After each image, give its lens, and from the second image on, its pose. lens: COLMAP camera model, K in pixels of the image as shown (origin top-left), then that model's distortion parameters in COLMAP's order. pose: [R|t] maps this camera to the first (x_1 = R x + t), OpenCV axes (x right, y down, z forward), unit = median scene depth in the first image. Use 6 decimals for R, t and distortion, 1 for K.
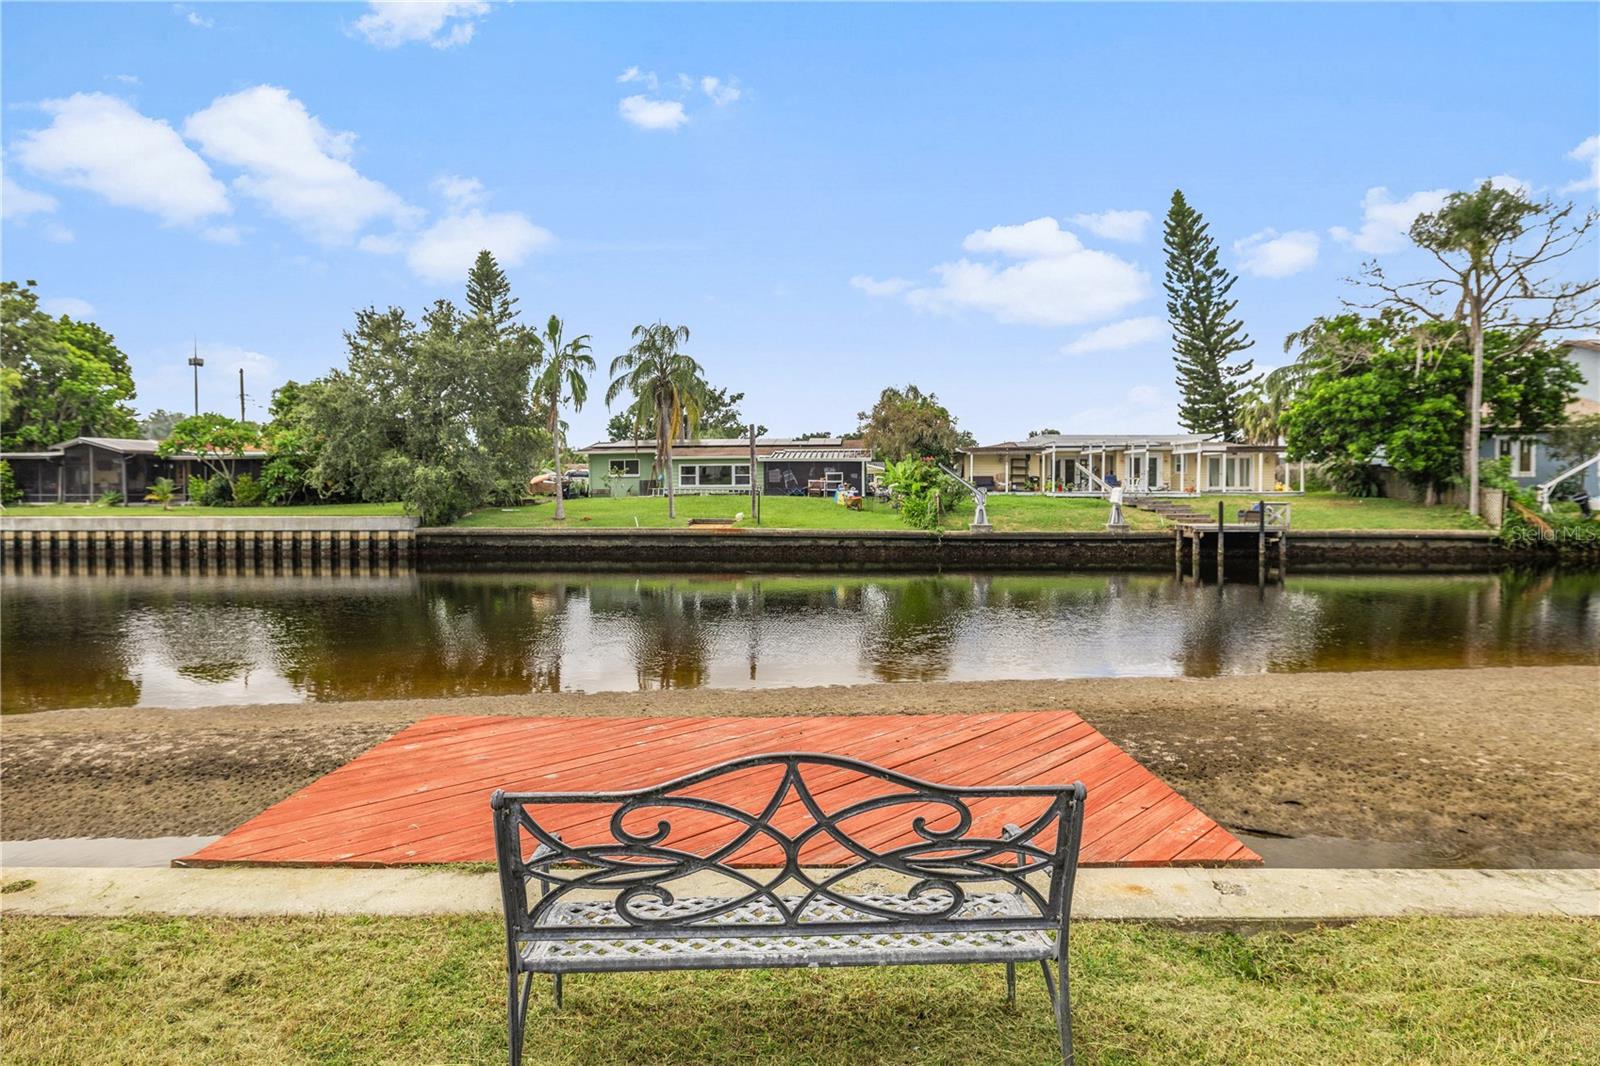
lens RADIAL K [[897.2, 0, 801.3], [0, 897.2, 508.2], [0, 0, 1]] dist [-0.002198, -0.002455]
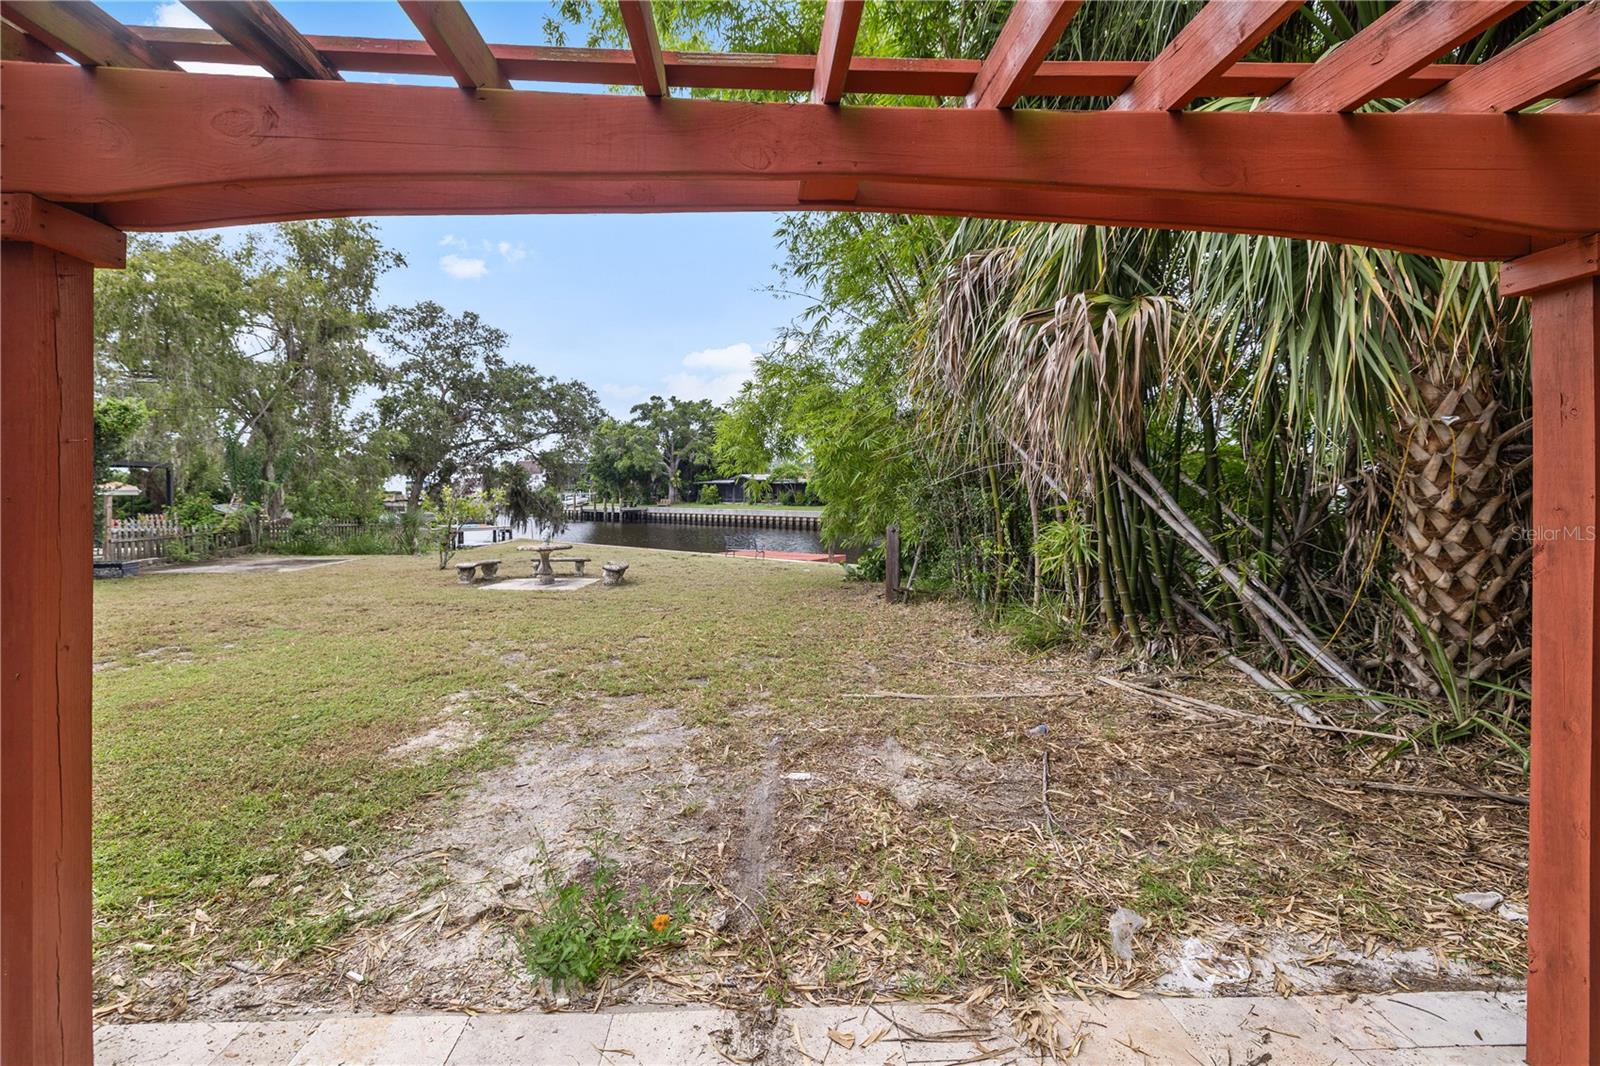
lens RADIAL K [[688.6, 0, 795.2], [0, 688.6, 499.3], [0, 0, 1]] dist [-0.000290, 0.000005]
pose [[0.808896, 0.010661, -0.587856, 0.357204], [-0.014628, 0.999891, -0.001995, -0.014003], [0.587770, 0.010213, 0.808963, -0.355682]]
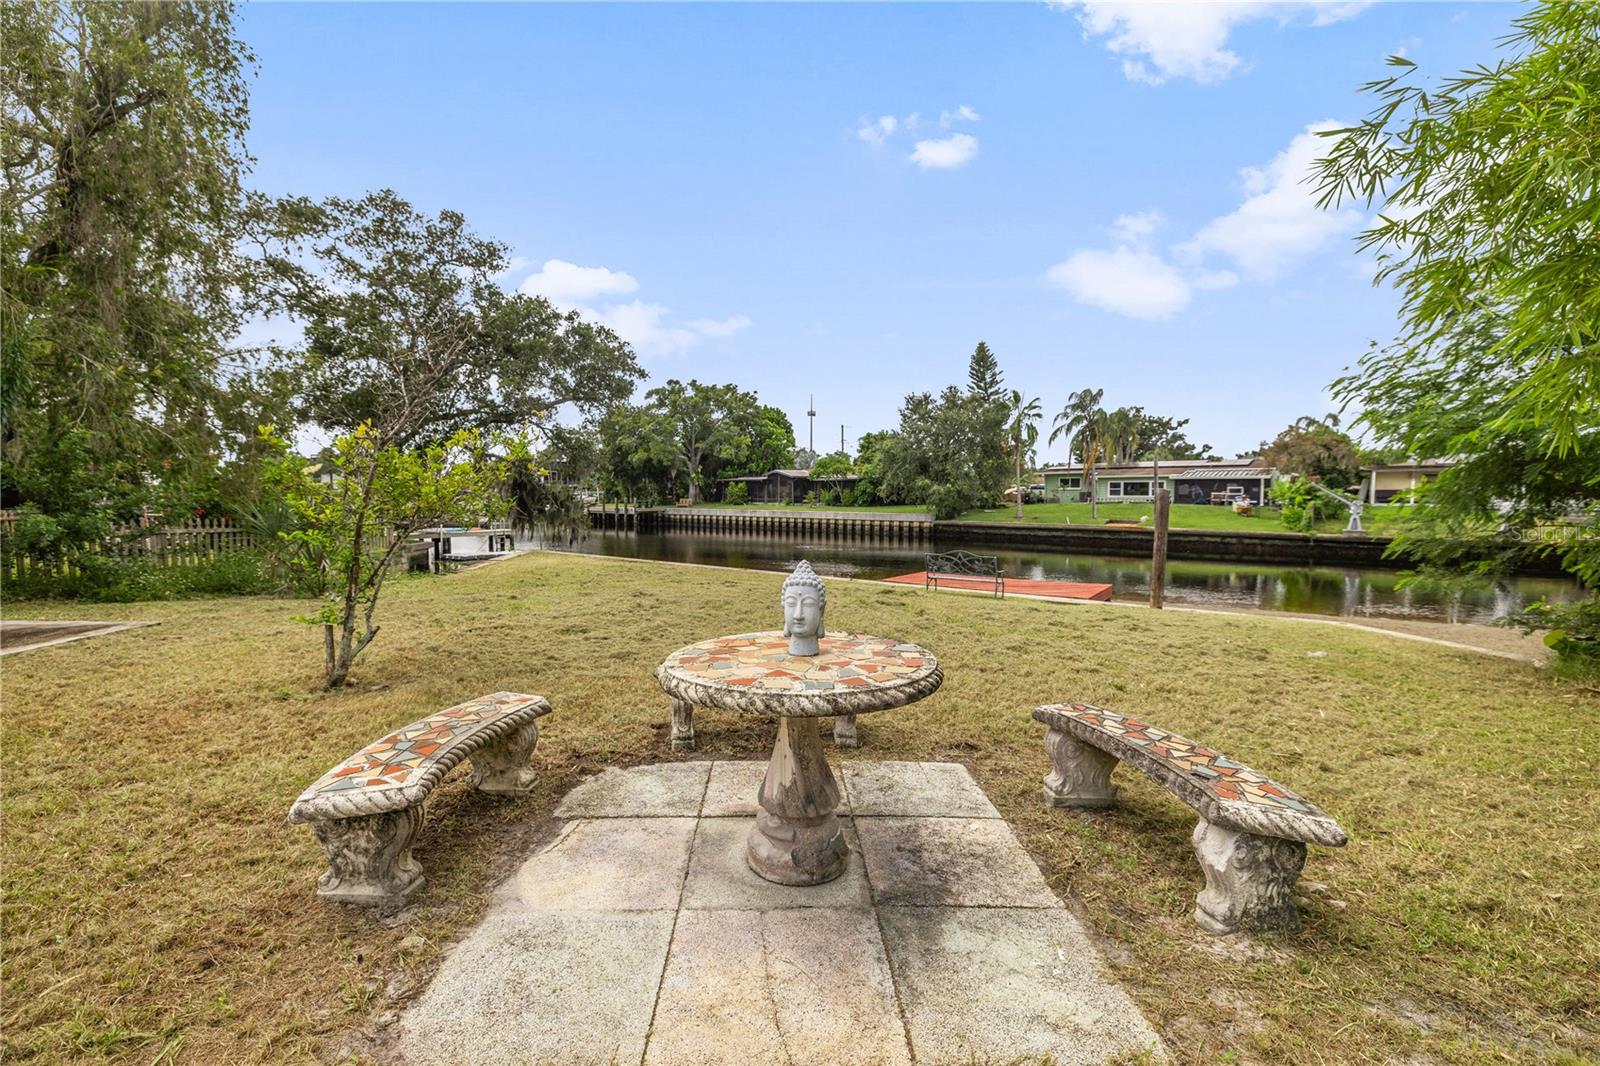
lens RADIAL K [[680.1, 0, 785.4], [0, 680.1, 532.1], [0, 0, 1]] dist [0.000580, 0.000168]
pose [[0.809050, 0.037748, -0.586526, 0.098638], [-0.016848, 0.999015, 0.041055, -0.004107], [0.587498, -0.023334, 0.808889, -0.207049]]
